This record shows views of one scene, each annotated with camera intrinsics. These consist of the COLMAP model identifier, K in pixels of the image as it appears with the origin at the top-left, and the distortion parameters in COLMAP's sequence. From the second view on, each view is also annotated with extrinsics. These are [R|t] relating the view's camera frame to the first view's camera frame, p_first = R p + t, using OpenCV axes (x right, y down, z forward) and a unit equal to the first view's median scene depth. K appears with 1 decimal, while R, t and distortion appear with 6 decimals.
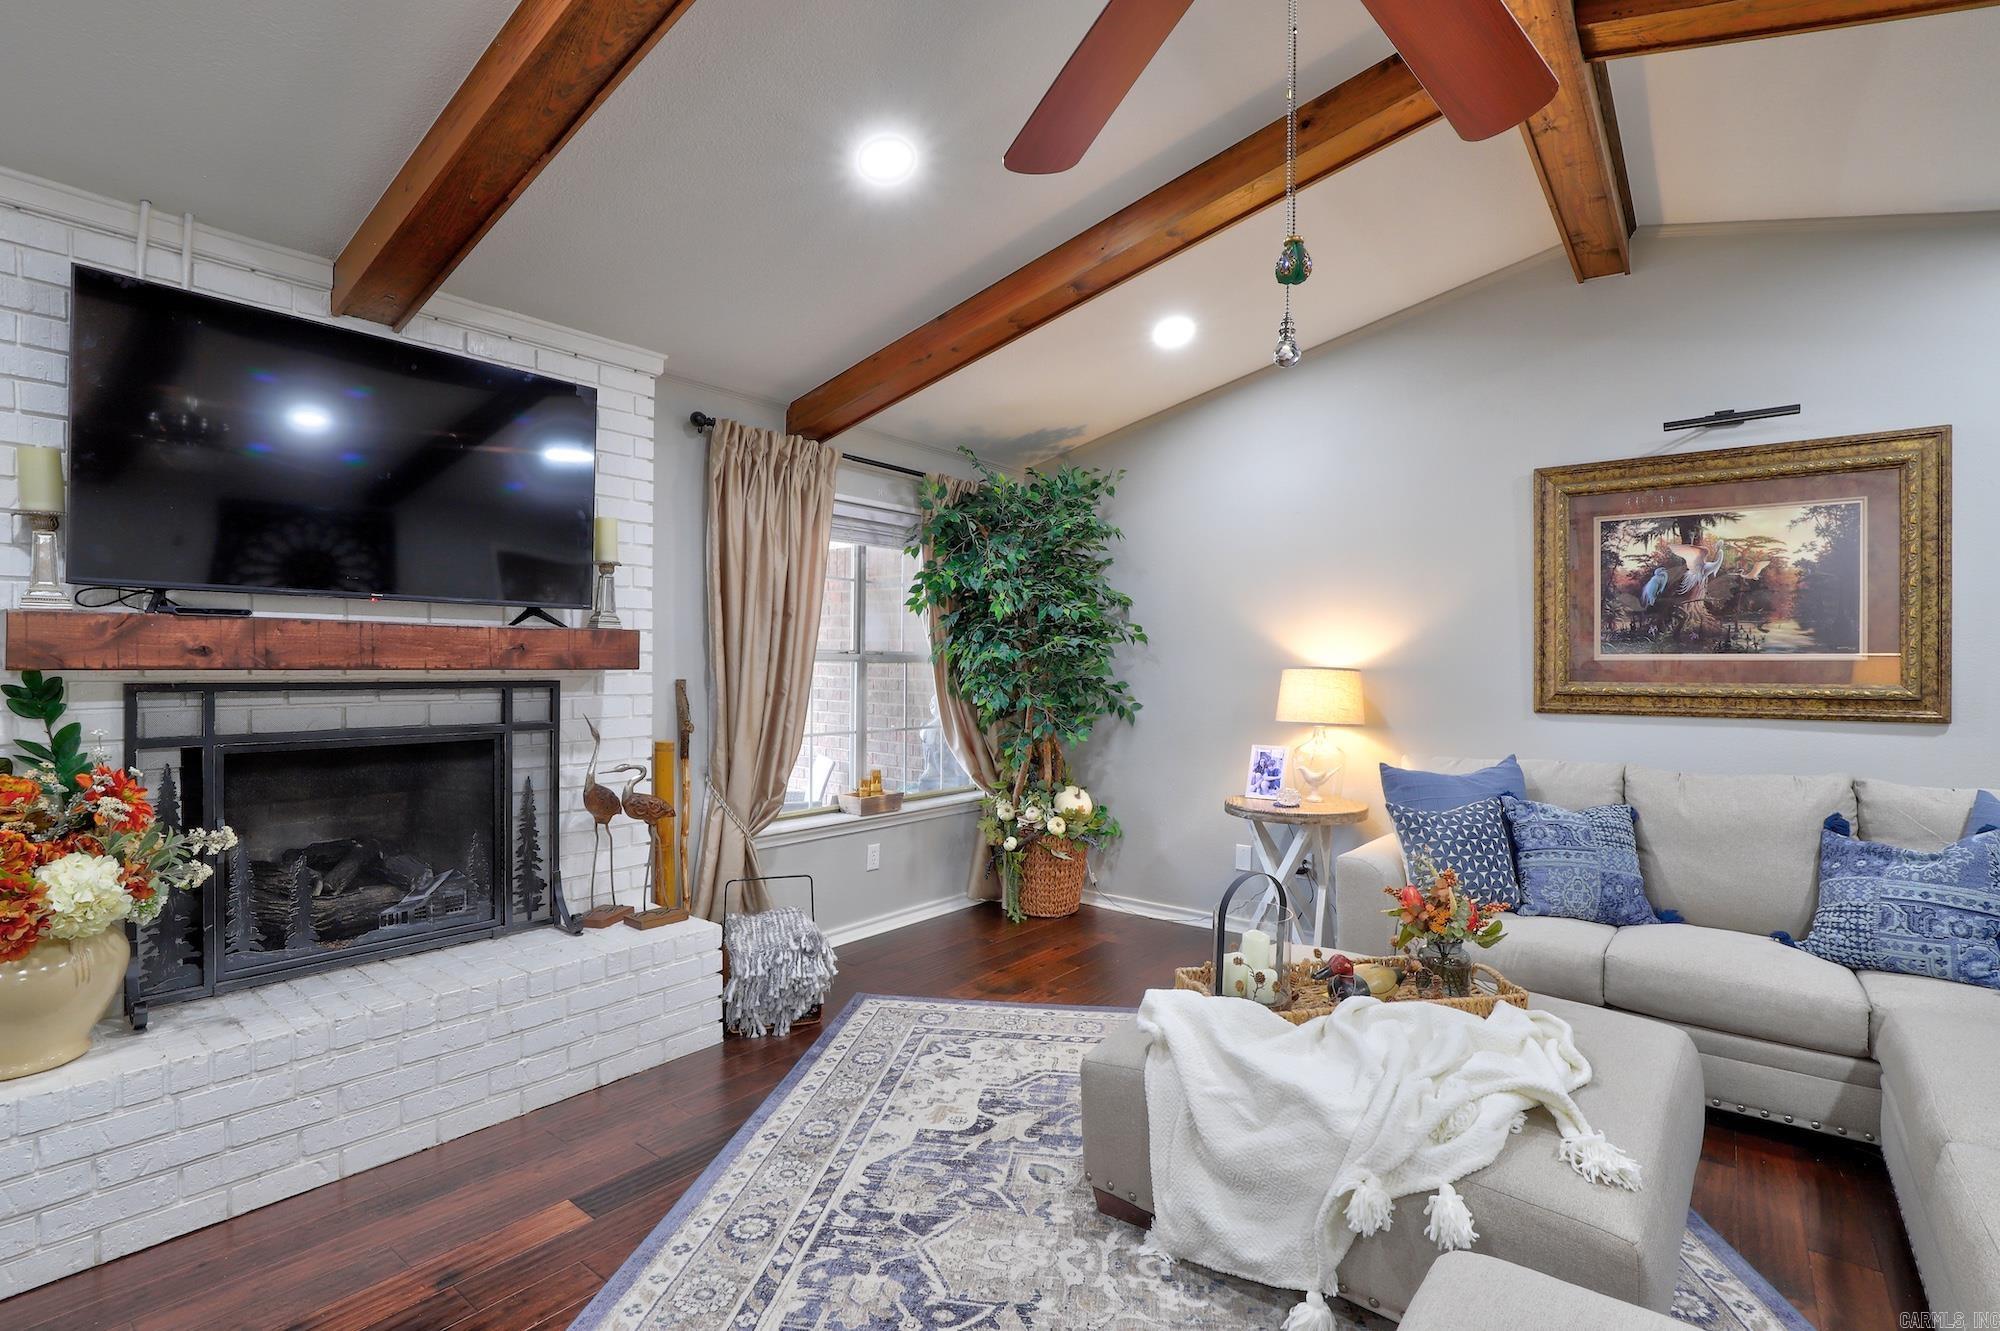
lens RADIAL K [[921.0, 0, 1011.4], [0, 921.0, 663.8], [0, 0, 1]] dist [-0.036618, 0.008195]
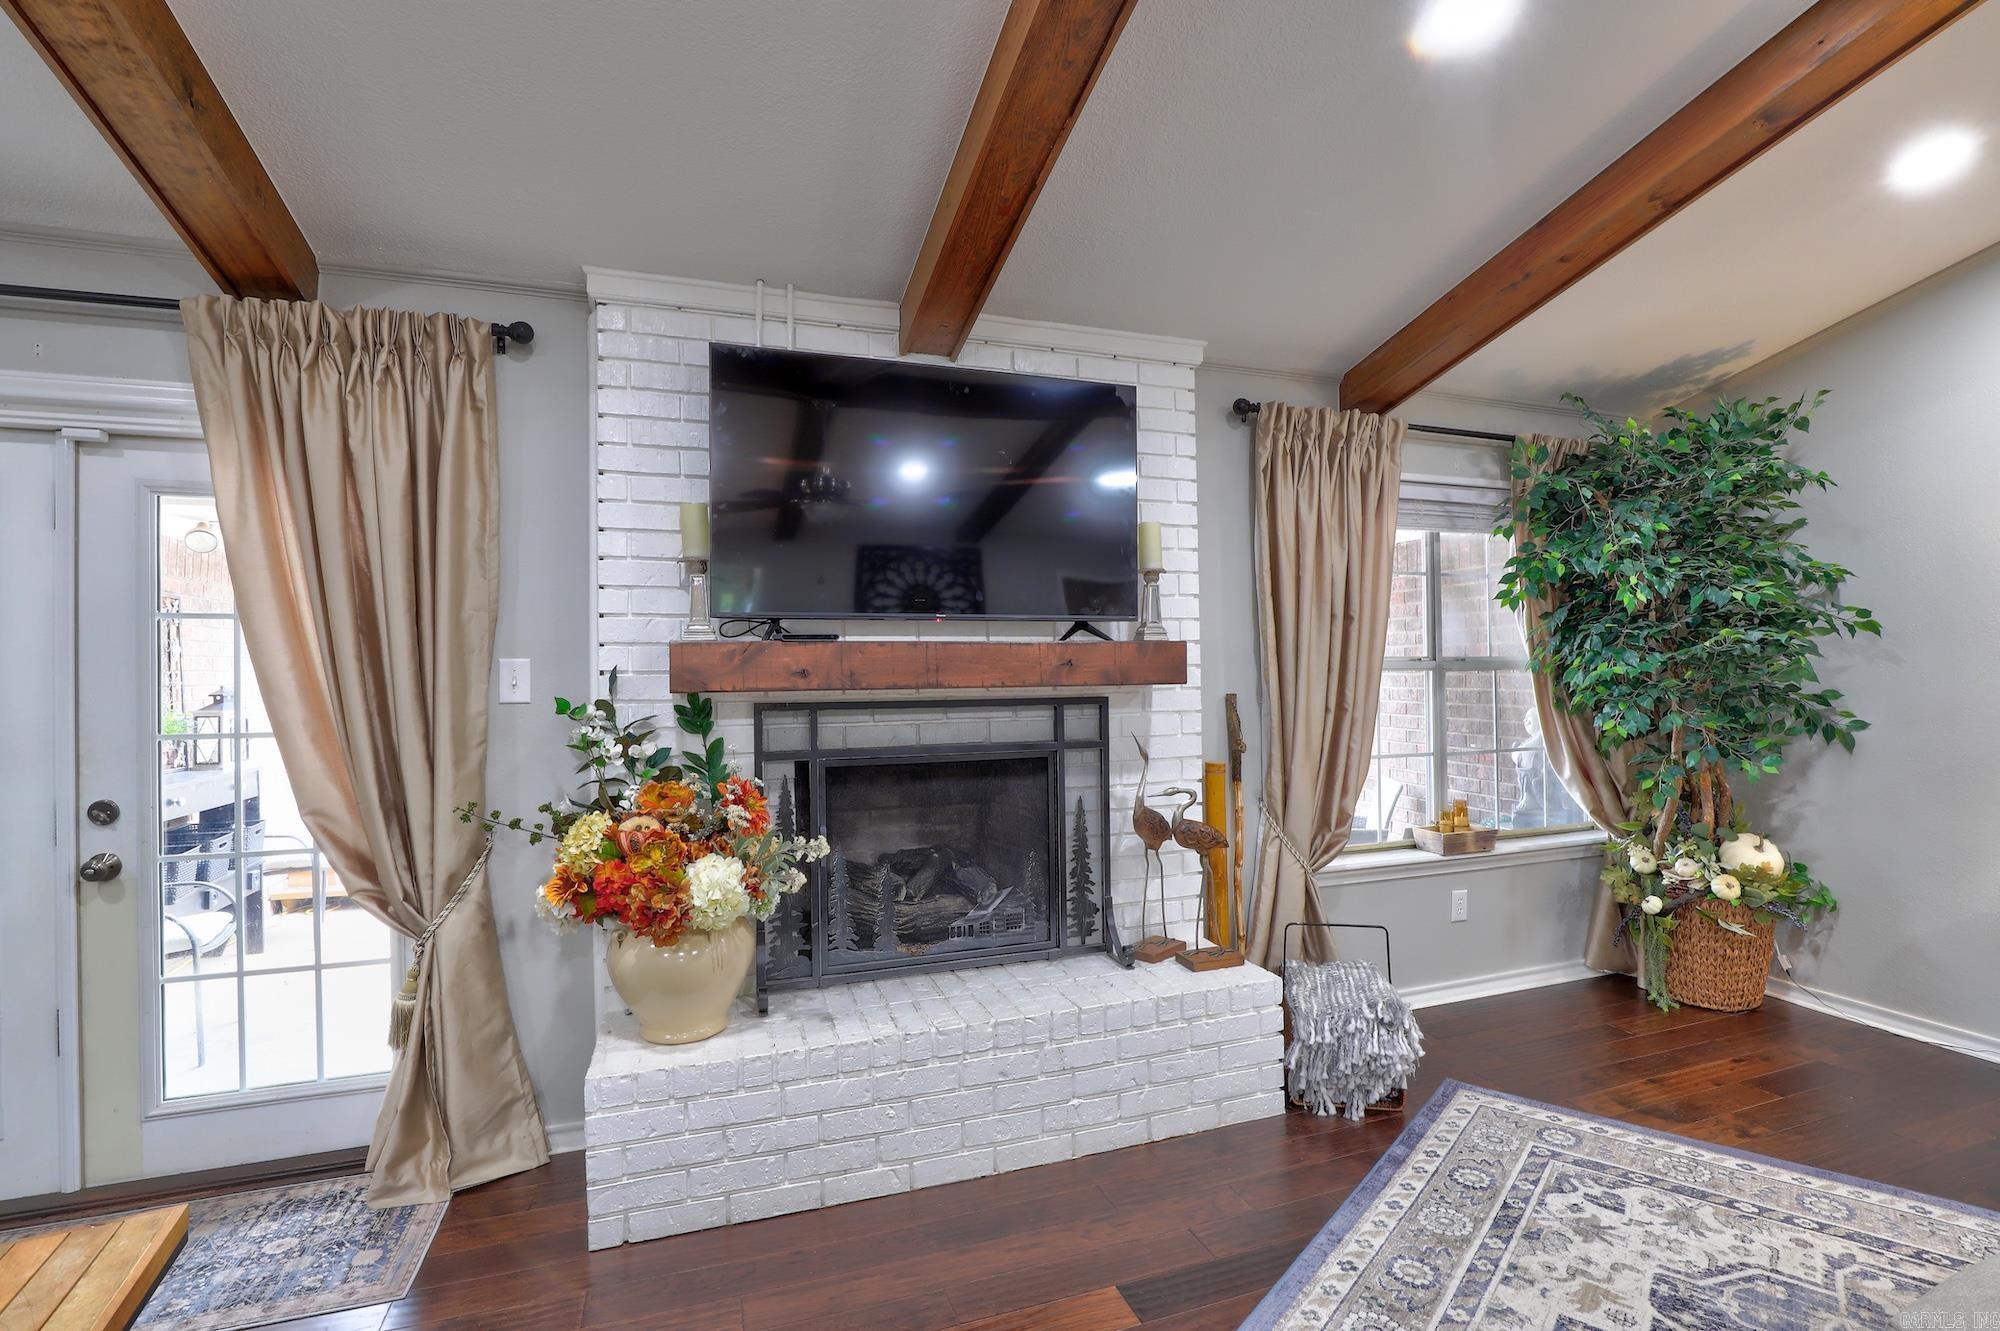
lens RADIAL K [[921.0, 0, 1011.4], [0, 921.0, 663.8], [0, 0, 1]] dist [-0.036618, 0.008195]
pose [[0.837696, -0.025727, -0.545530, -0.049504], [0.019034, 0.999658, -0.017915, -0.000663], [0.545804, 0.004624, 0.837900, 0.128667]]
